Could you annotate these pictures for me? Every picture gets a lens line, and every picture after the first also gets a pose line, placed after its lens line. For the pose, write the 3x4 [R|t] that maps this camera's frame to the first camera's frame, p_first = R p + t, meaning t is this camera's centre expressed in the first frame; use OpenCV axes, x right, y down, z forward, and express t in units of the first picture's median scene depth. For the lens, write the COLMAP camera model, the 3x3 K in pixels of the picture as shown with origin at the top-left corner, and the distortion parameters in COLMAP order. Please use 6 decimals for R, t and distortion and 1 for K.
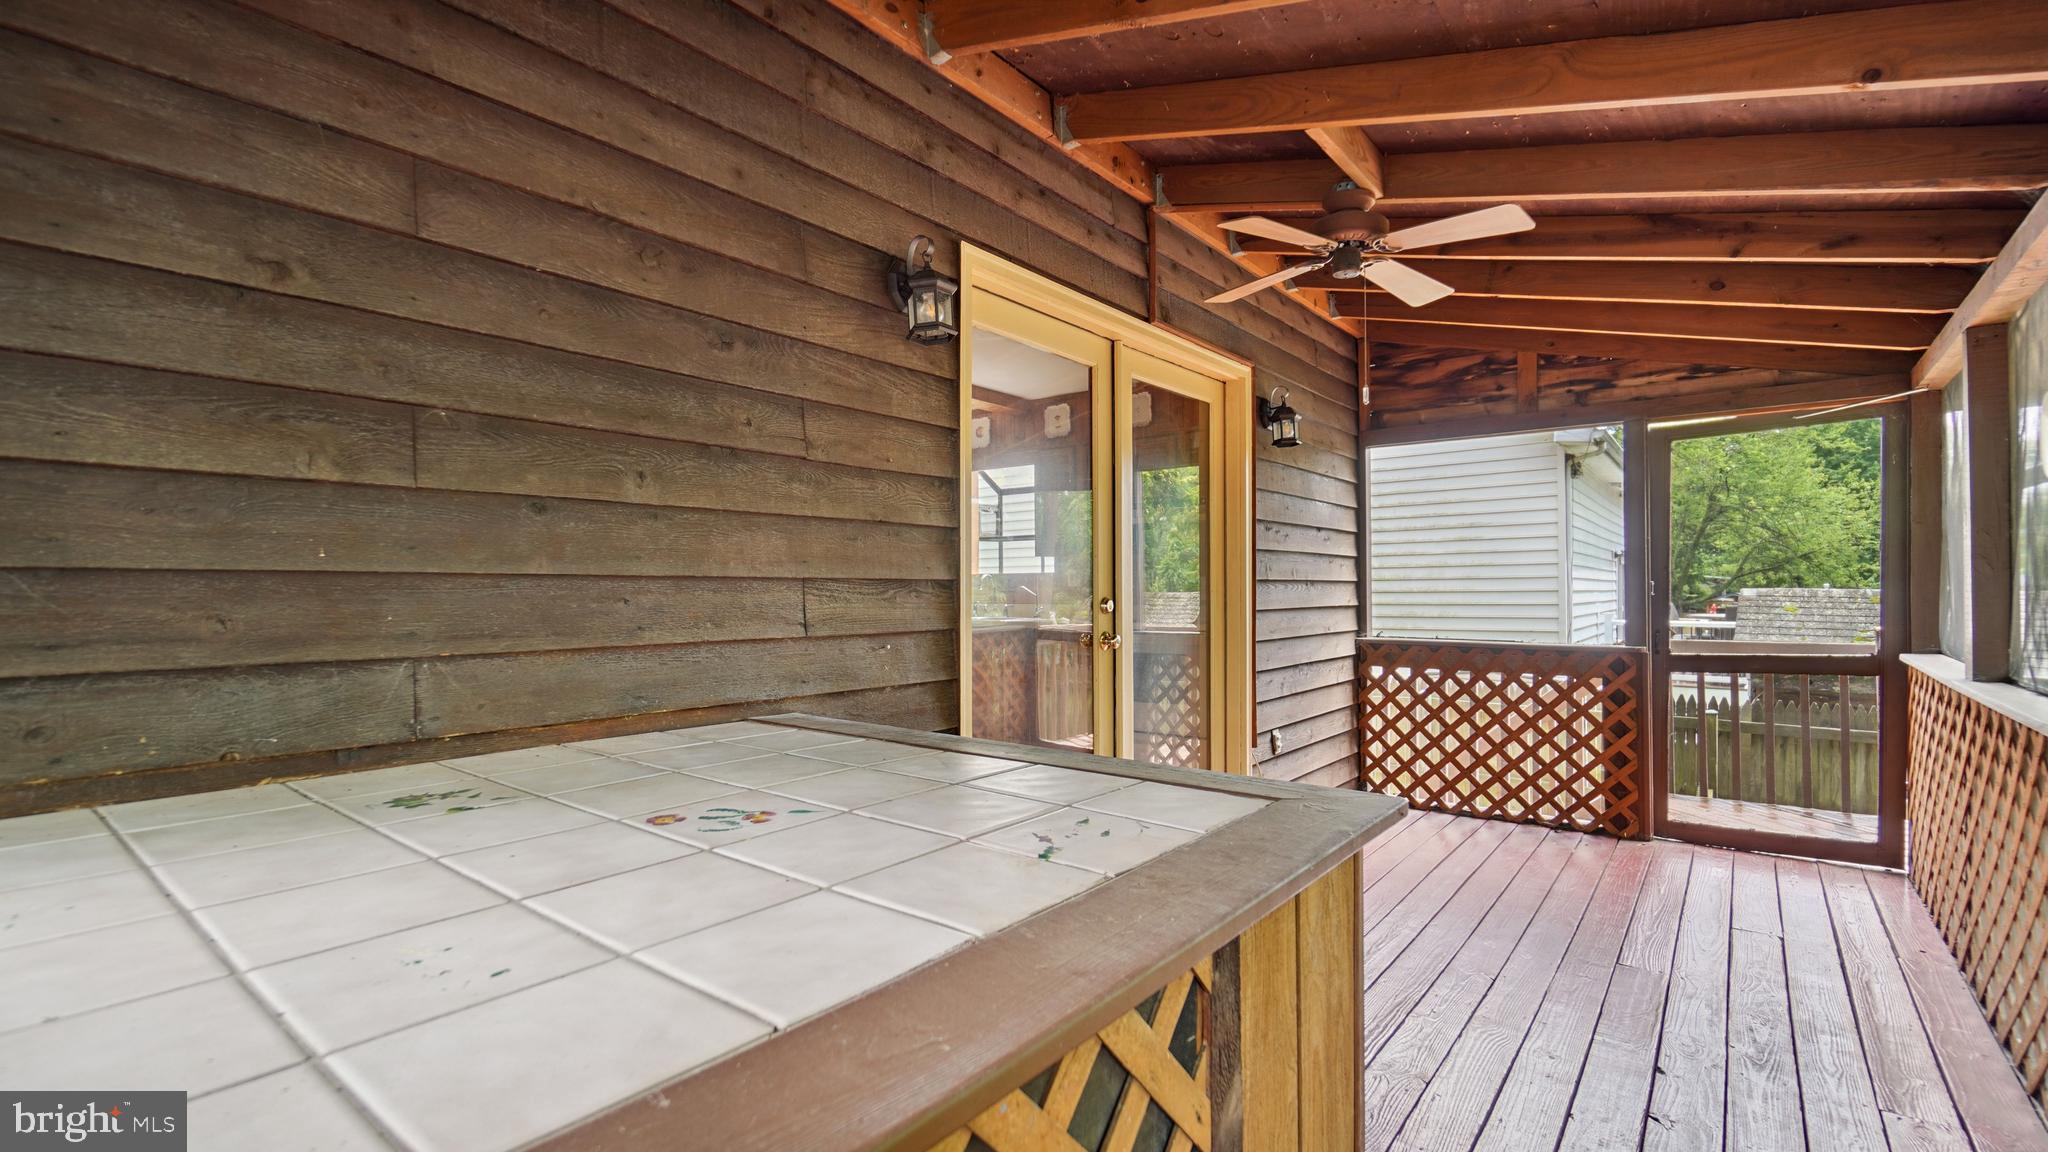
lens RADIAL K [[916.0, 0, 1025.3], [0, 916.0, 593.4], [0, 0, 1]] dist [-0.004080, -0.001375]
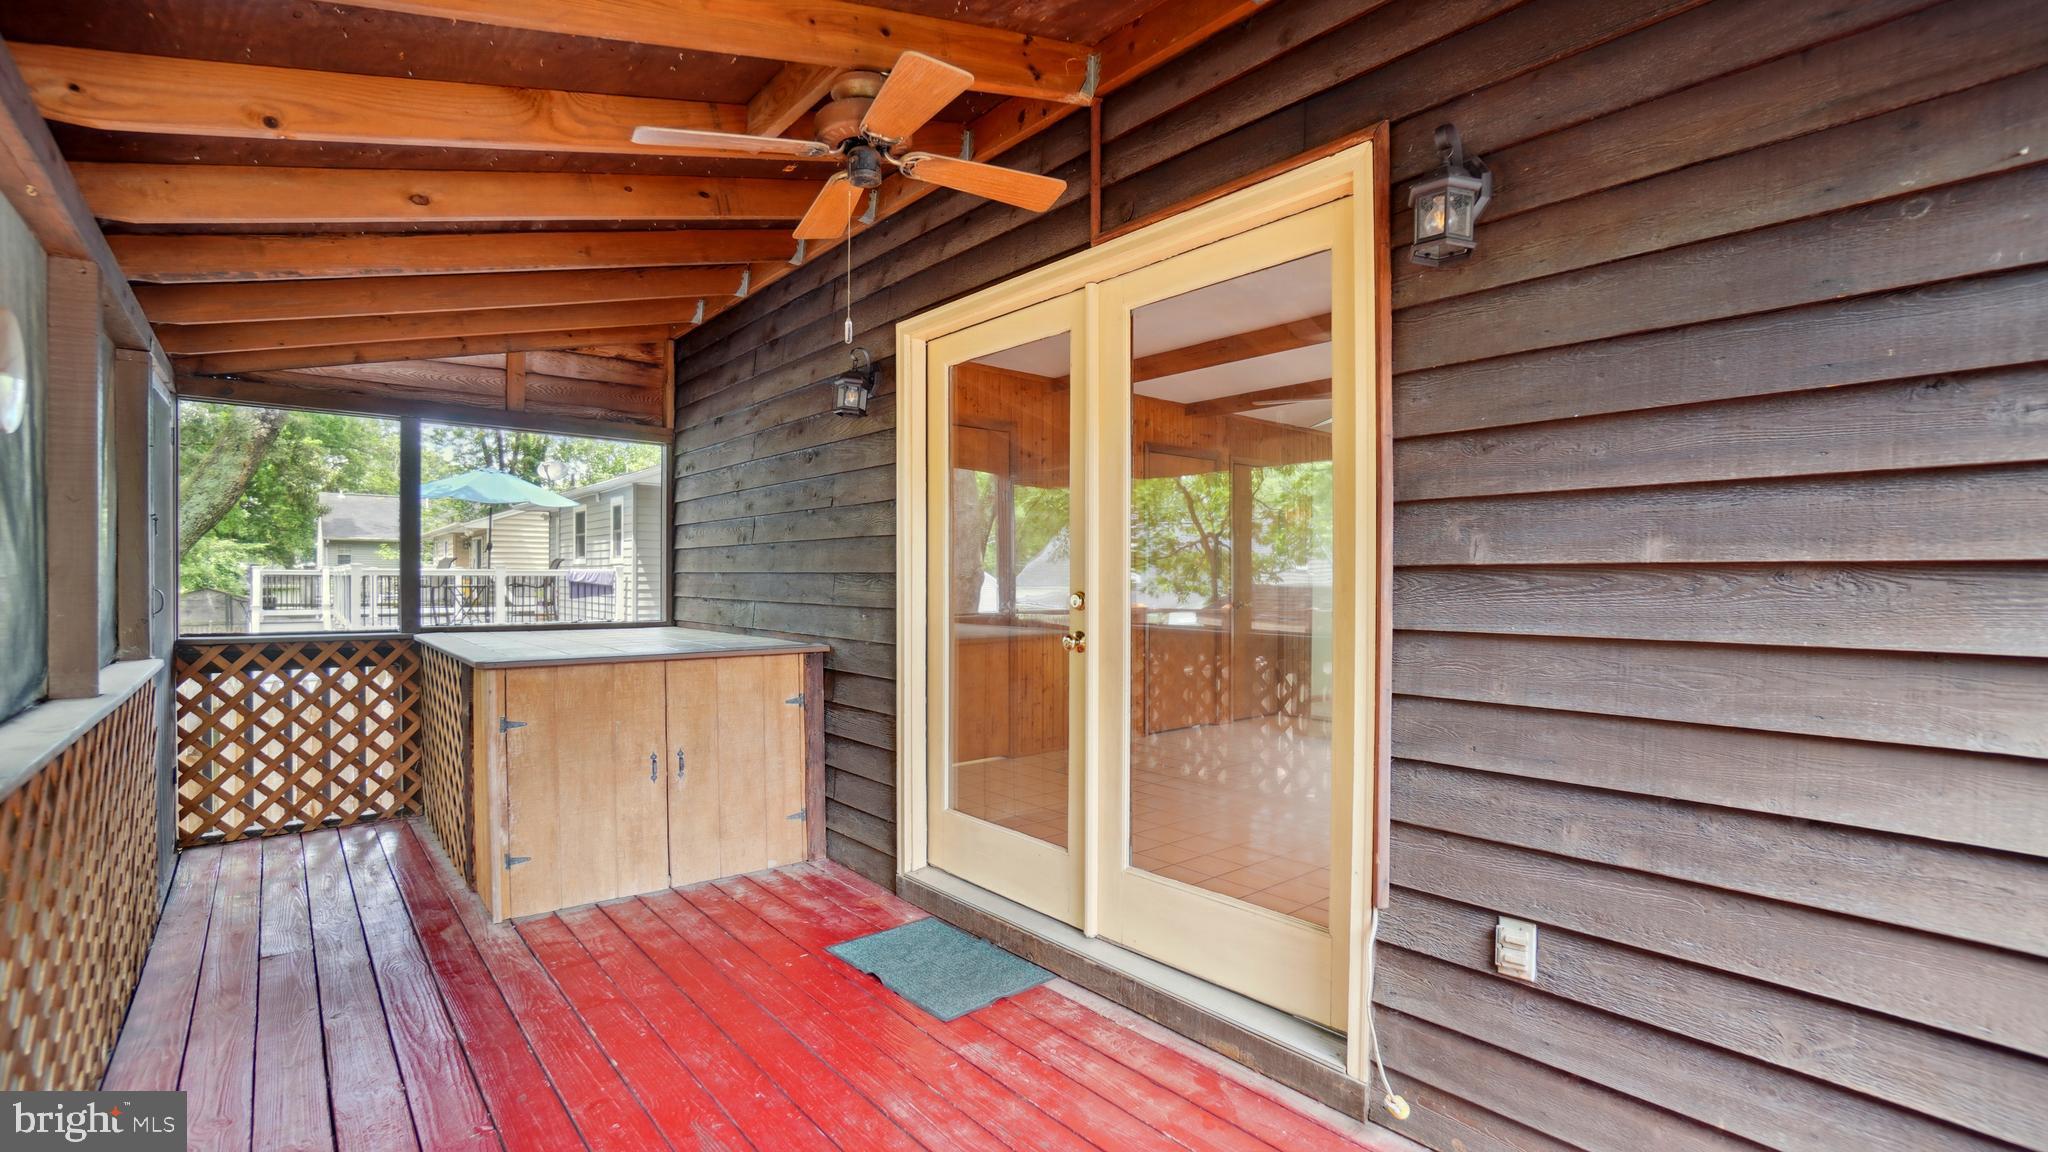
lens RADIAL K [[916.0, 0, 1018.7], [0, 916.0, 576.8], [0, 0, 1]] dist [-0.004080, -0.001375]
pose [[-0.214963, 0.000221, -0.976622, 1.242039], [-0.012255, 0.999921, 0.002924, -0.015792], [0.976545, 0.012598, -0.214943, 1.501359]]
